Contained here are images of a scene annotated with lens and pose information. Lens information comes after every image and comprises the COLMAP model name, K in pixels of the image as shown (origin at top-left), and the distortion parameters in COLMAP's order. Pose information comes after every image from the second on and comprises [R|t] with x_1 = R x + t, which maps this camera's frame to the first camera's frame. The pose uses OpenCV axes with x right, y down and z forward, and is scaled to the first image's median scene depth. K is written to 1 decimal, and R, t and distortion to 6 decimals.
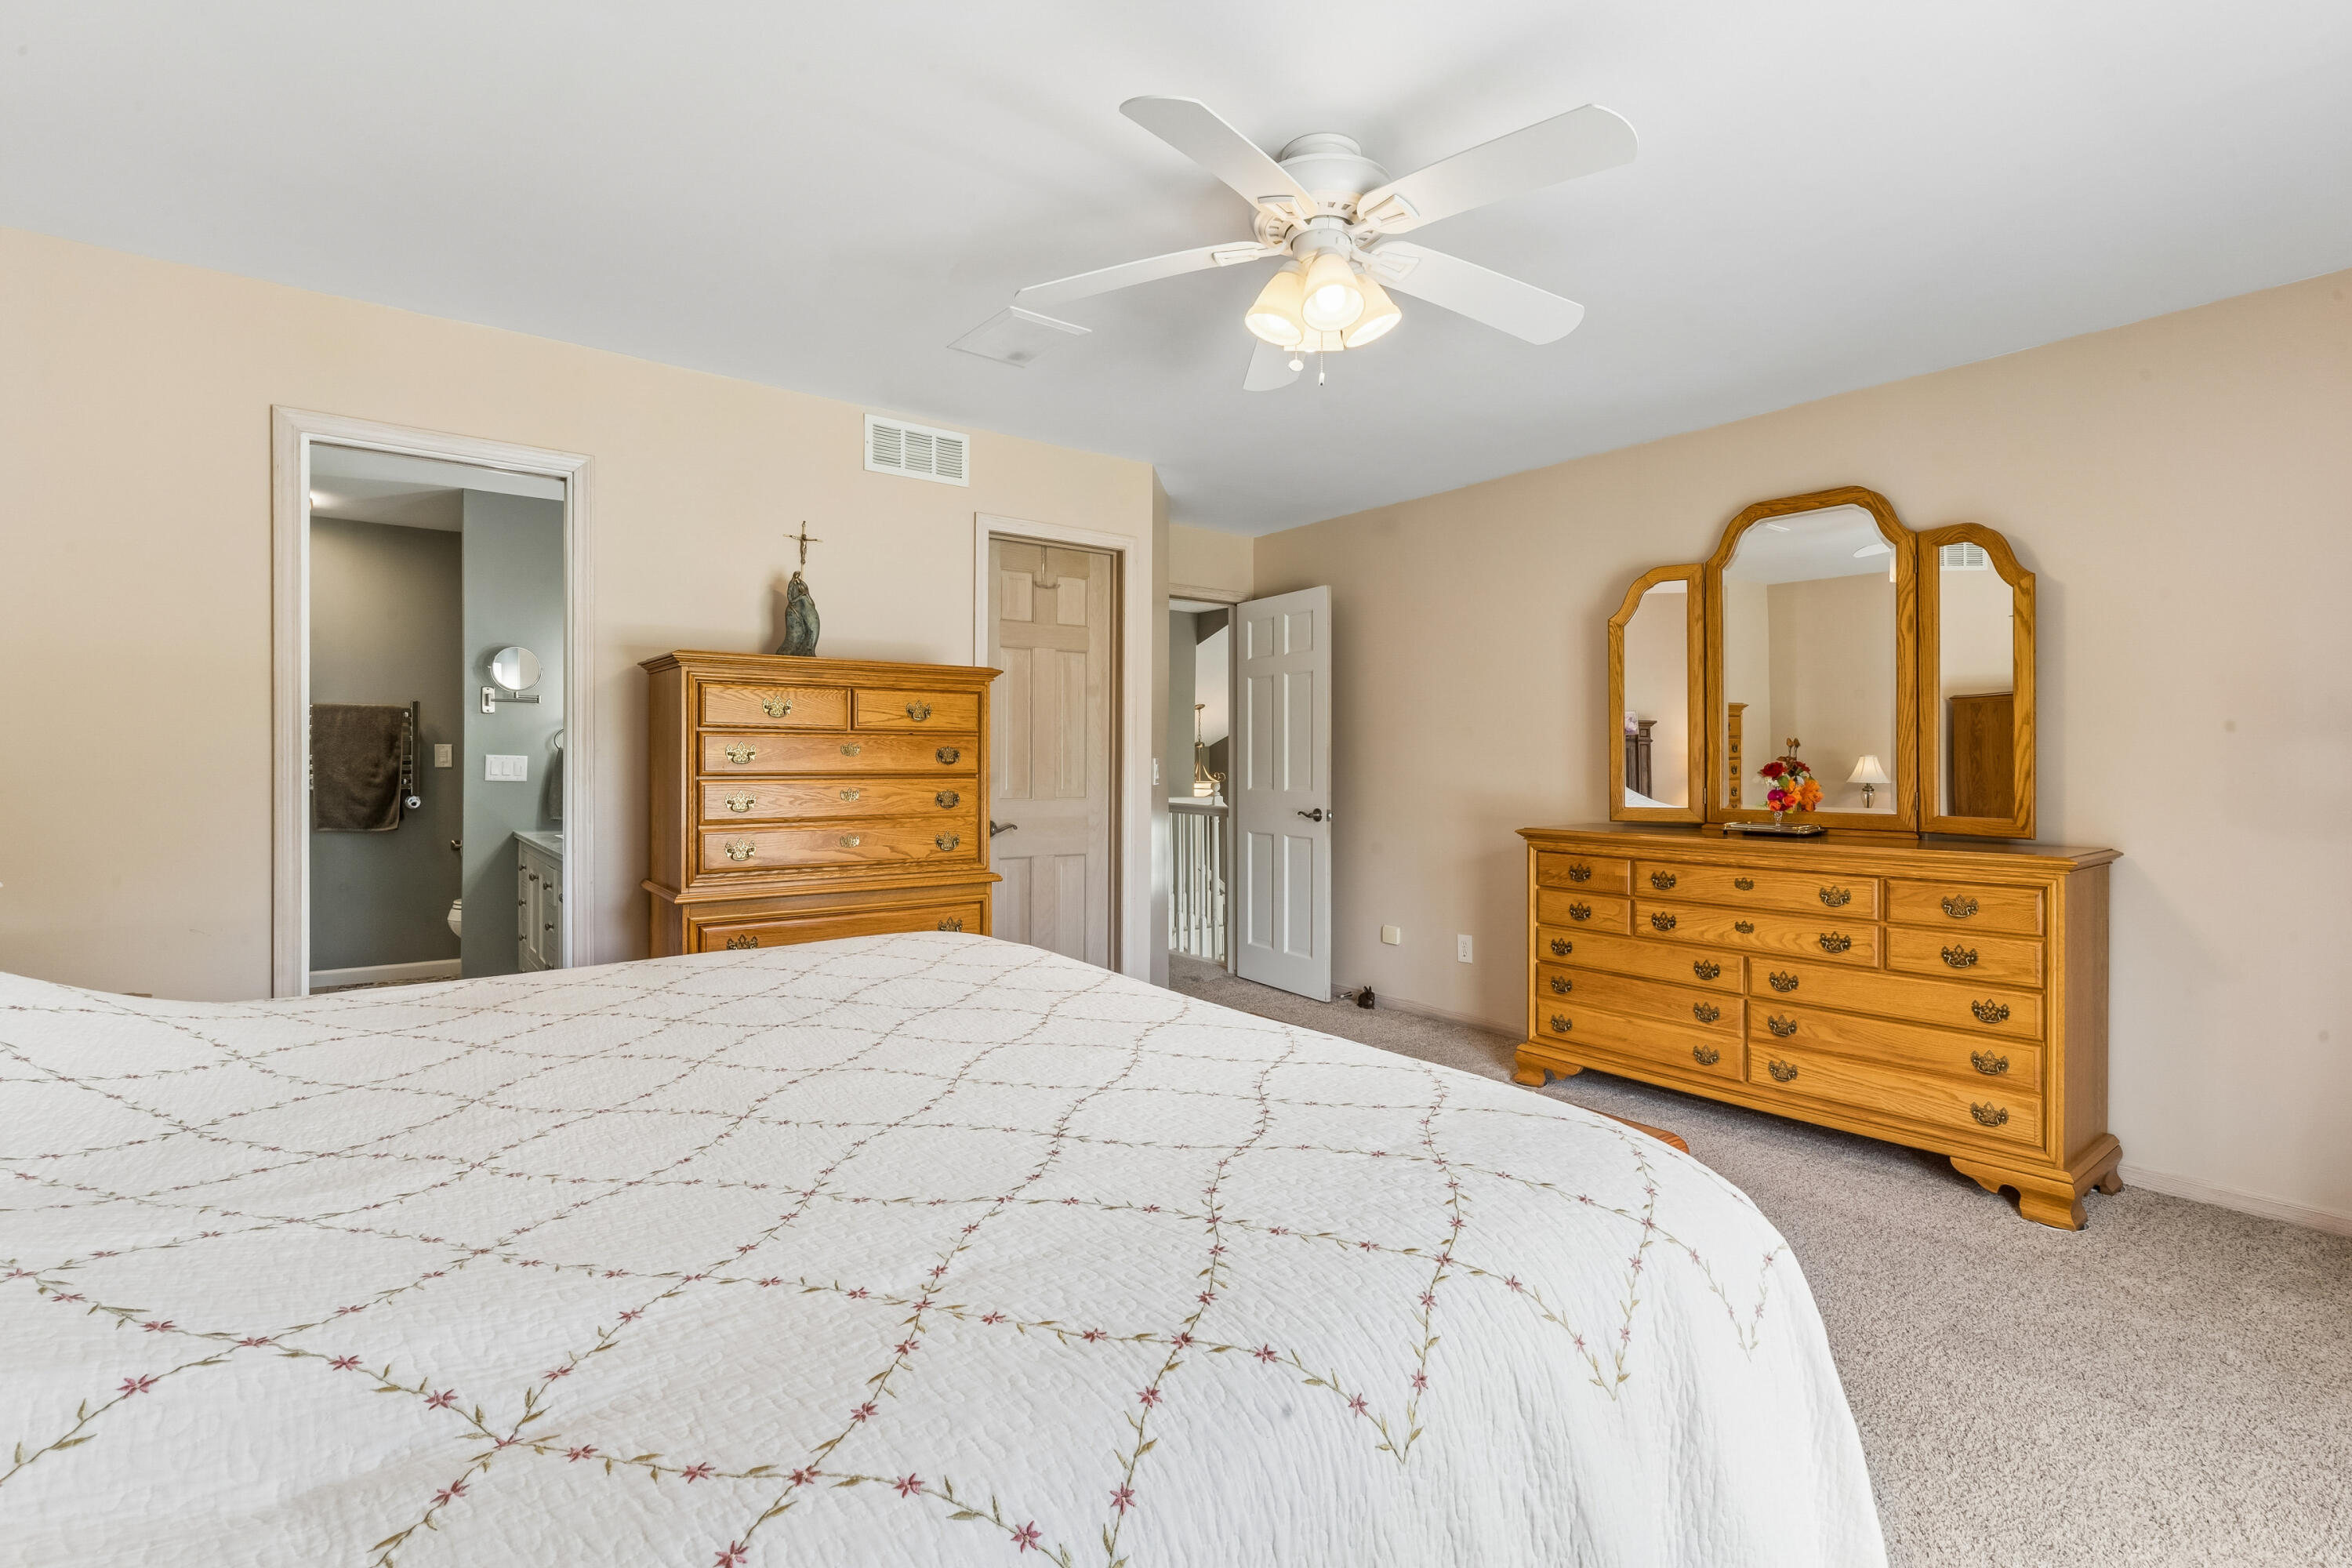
lens RADIAL K [[1065.7, 0, 1176.4], [0, 1065.7, 773.5], [0, 0, 1]] dist [-0.002383, 0.000622]
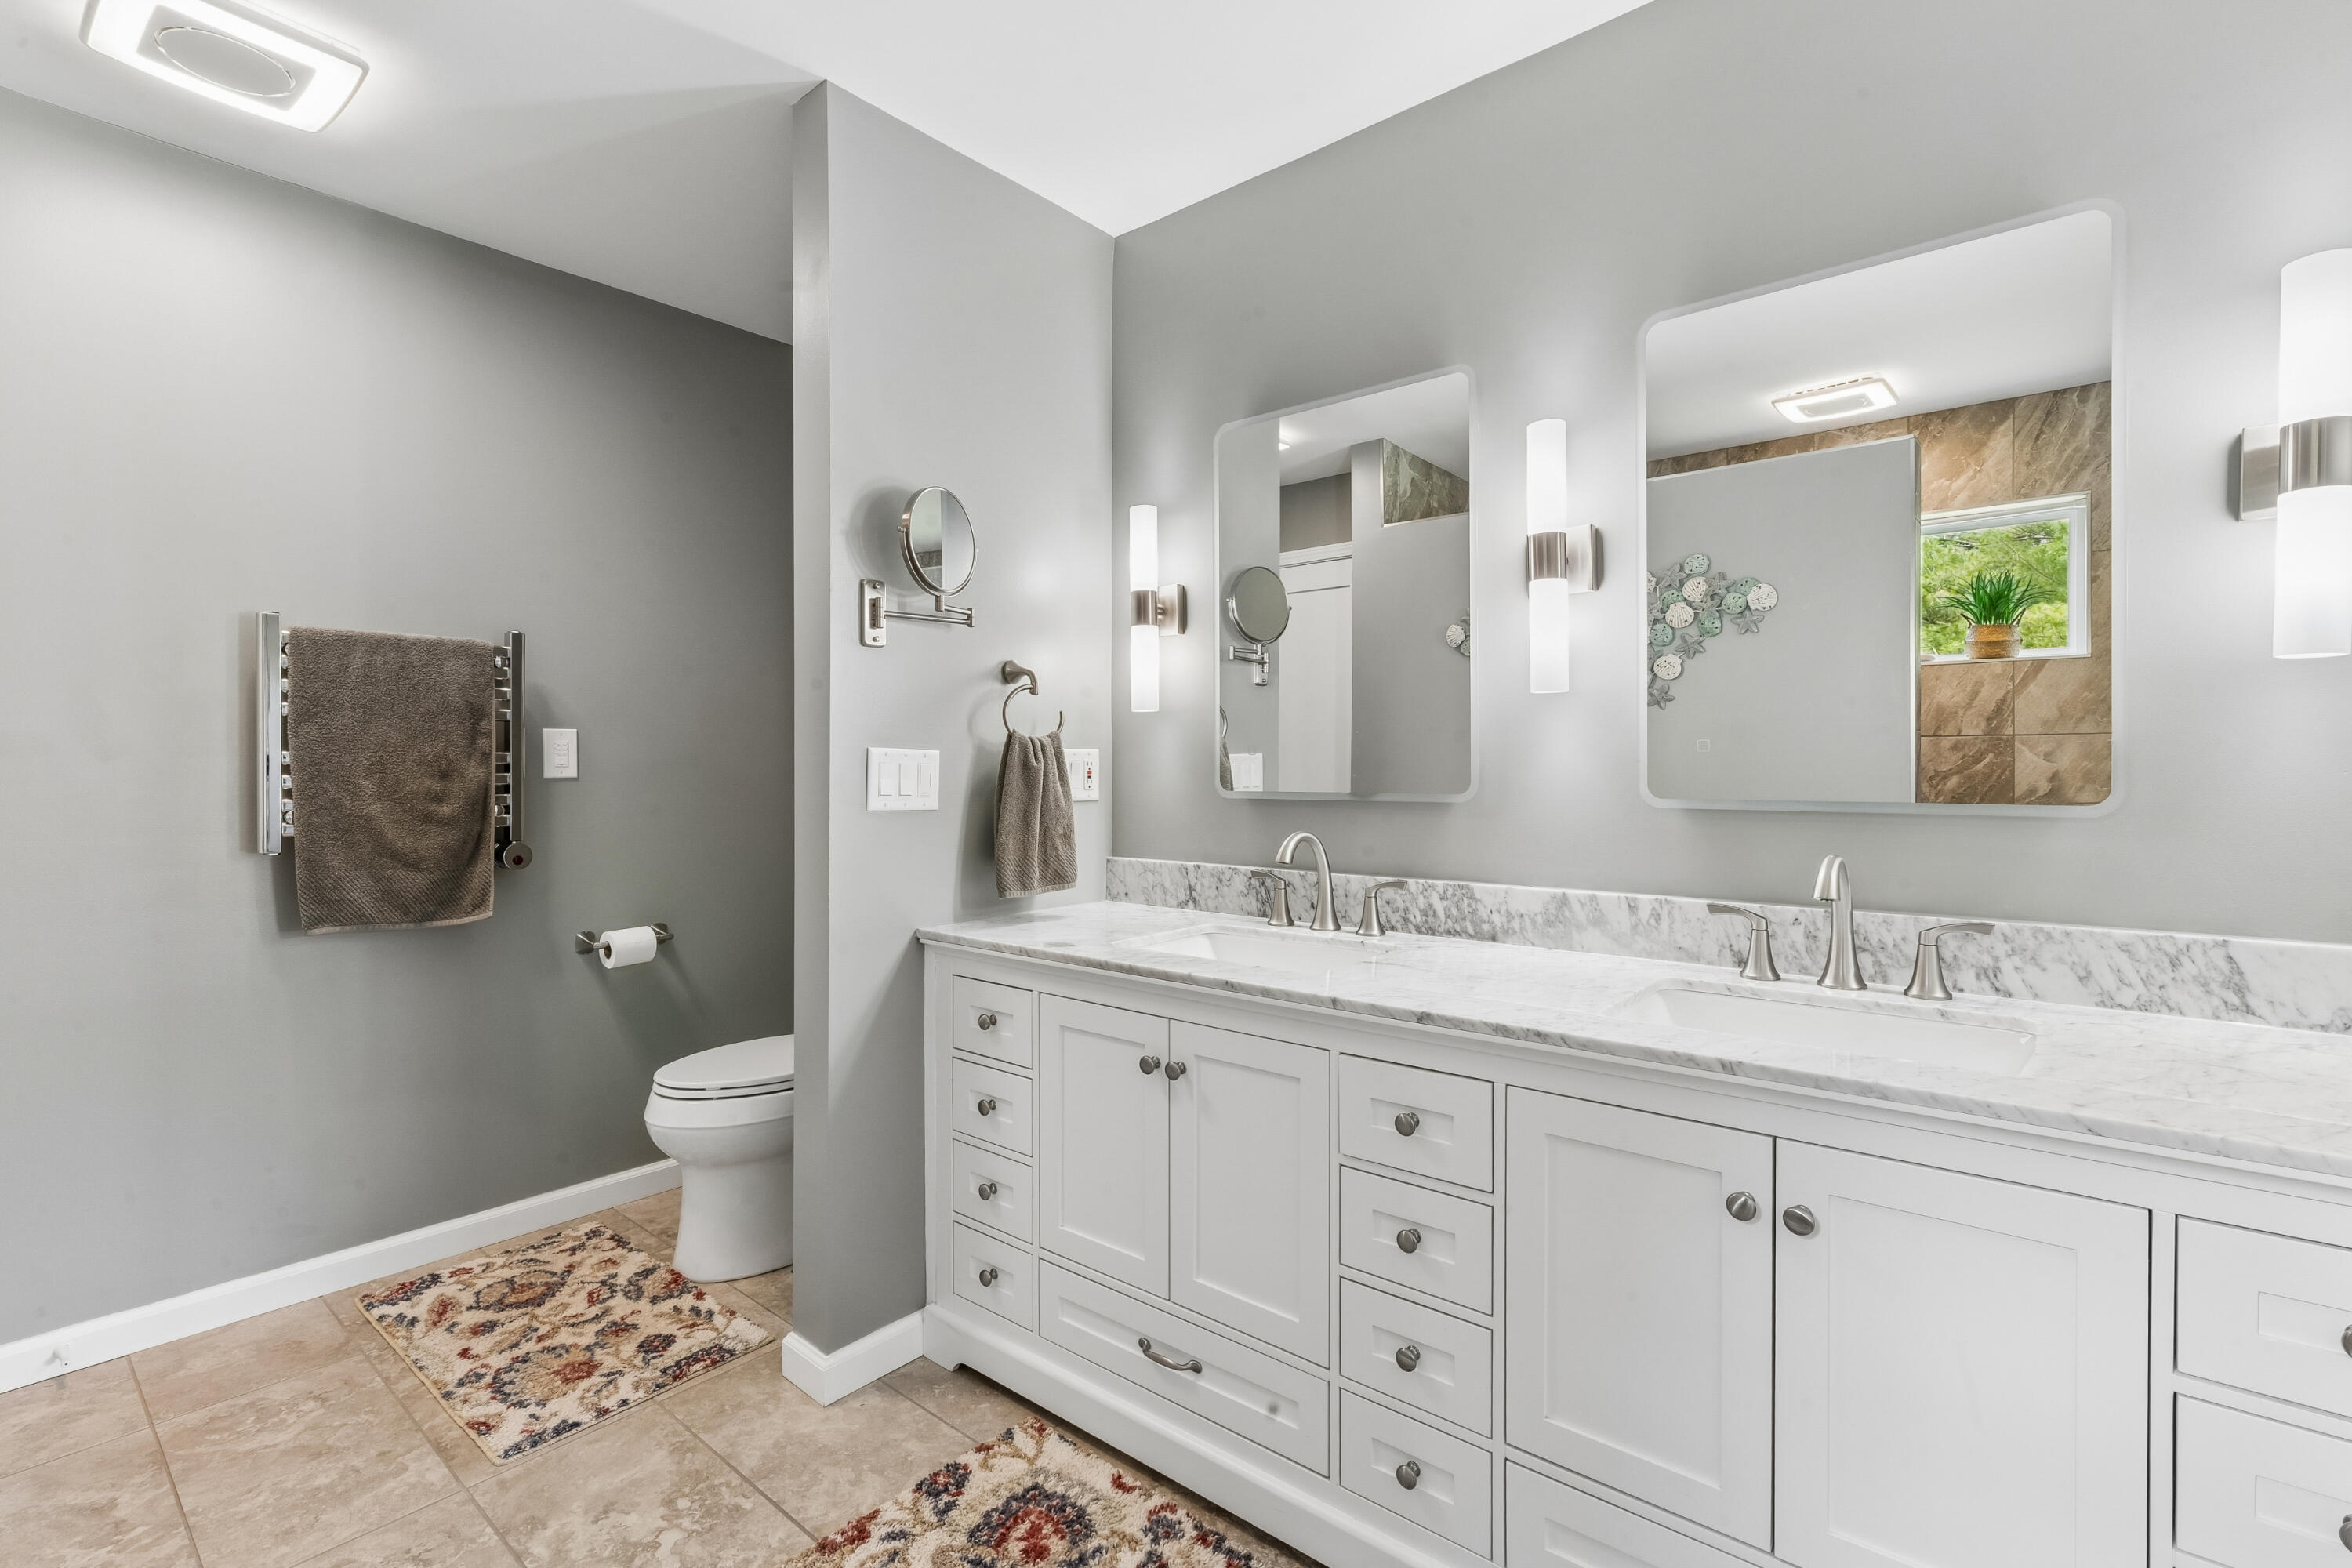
lens RADIAL K [[1065.7, 0, 1176.4], [0, 1065.7, 773.5], [0, 0, 1]] dist [-0.002383, 0.000622]
pose [[0.974931, -0.003781, 0.222473, -0.560029], [0.004181, 0.999990, -0.001328, -0.006378], [-0.222466, 0.002225, 0.974938, 0.513377]]
